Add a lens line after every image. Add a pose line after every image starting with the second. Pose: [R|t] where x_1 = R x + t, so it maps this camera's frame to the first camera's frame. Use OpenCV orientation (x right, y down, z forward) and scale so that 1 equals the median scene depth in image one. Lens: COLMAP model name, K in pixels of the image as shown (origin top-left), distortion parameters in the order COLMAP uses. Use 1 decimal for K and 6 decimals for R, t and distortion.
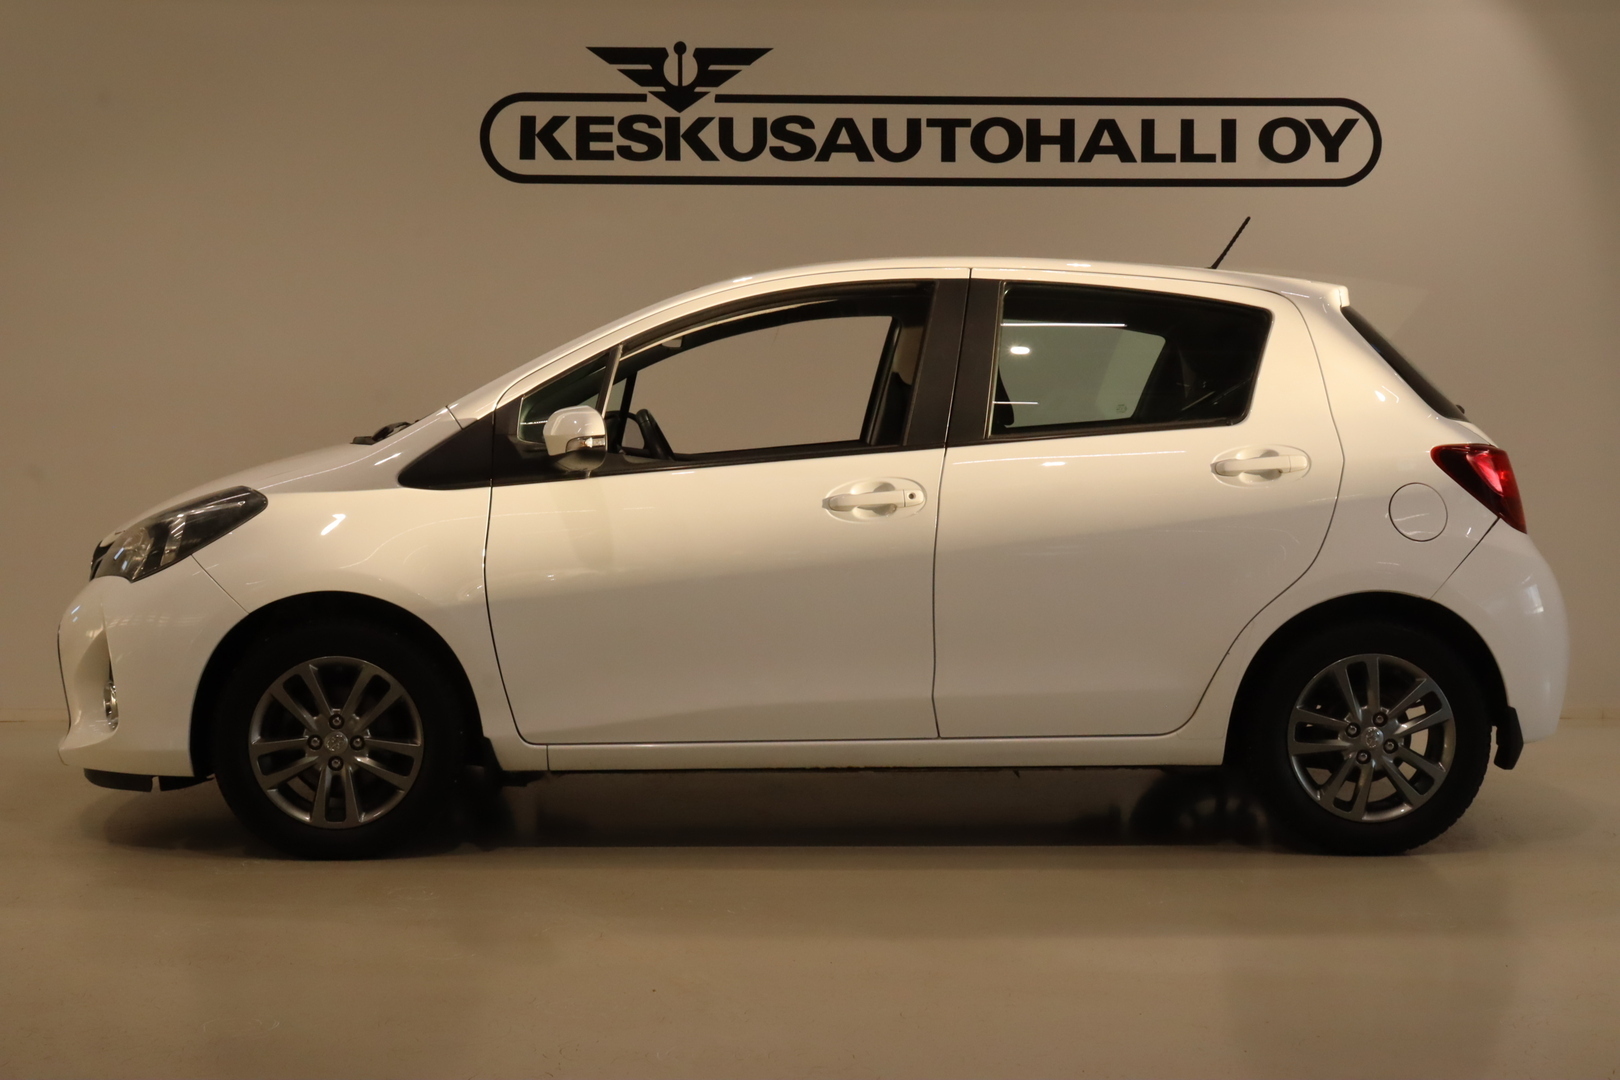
lens RADIAL K [[2357.9, 0, 767.9], [0, 2357.9, 427.8], [0, 0, 1]] dist [0.046322, 0.000000]
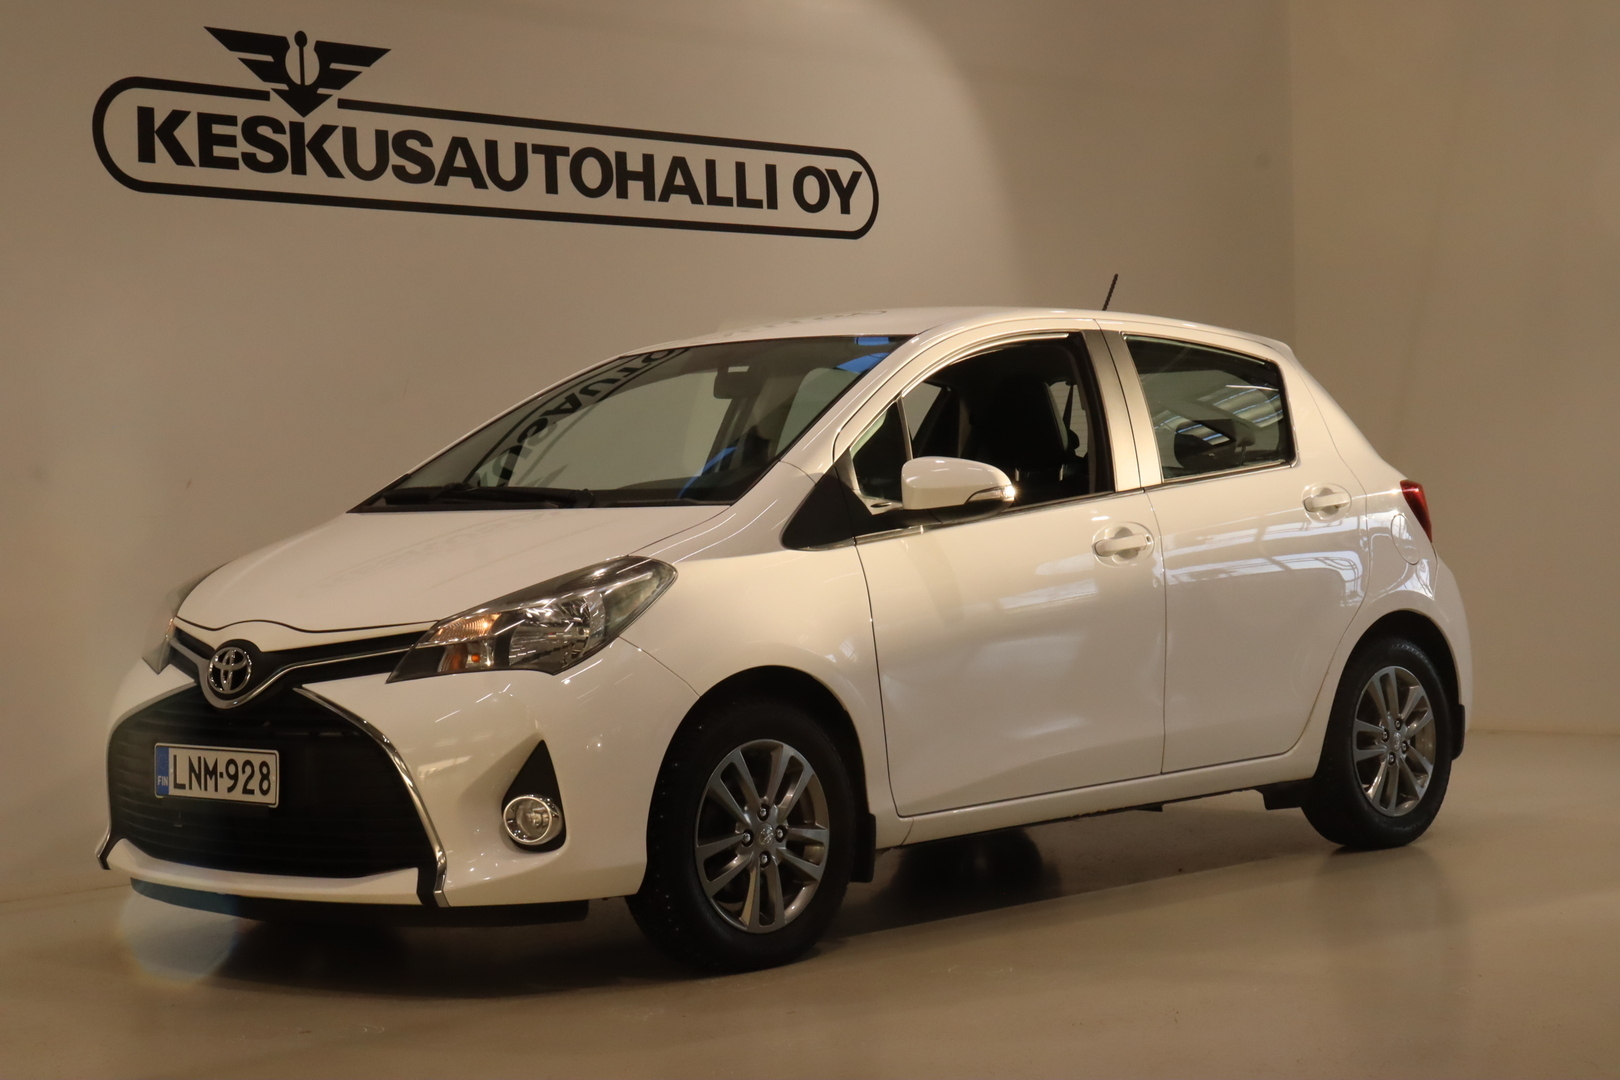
lens RADIAL K [[2983.4, 0, 887.1], [0, 2983.4, 466.3], [0, 0, 1]] dist [0.236436, 0.000000]
pose [[0.698461, -0.016360, 0.715461, -0.655502], [0.027817, 0.999604, -0.004299, -0.000585], [-0.715108, 0.022905, 0.698639, 0.114518]]
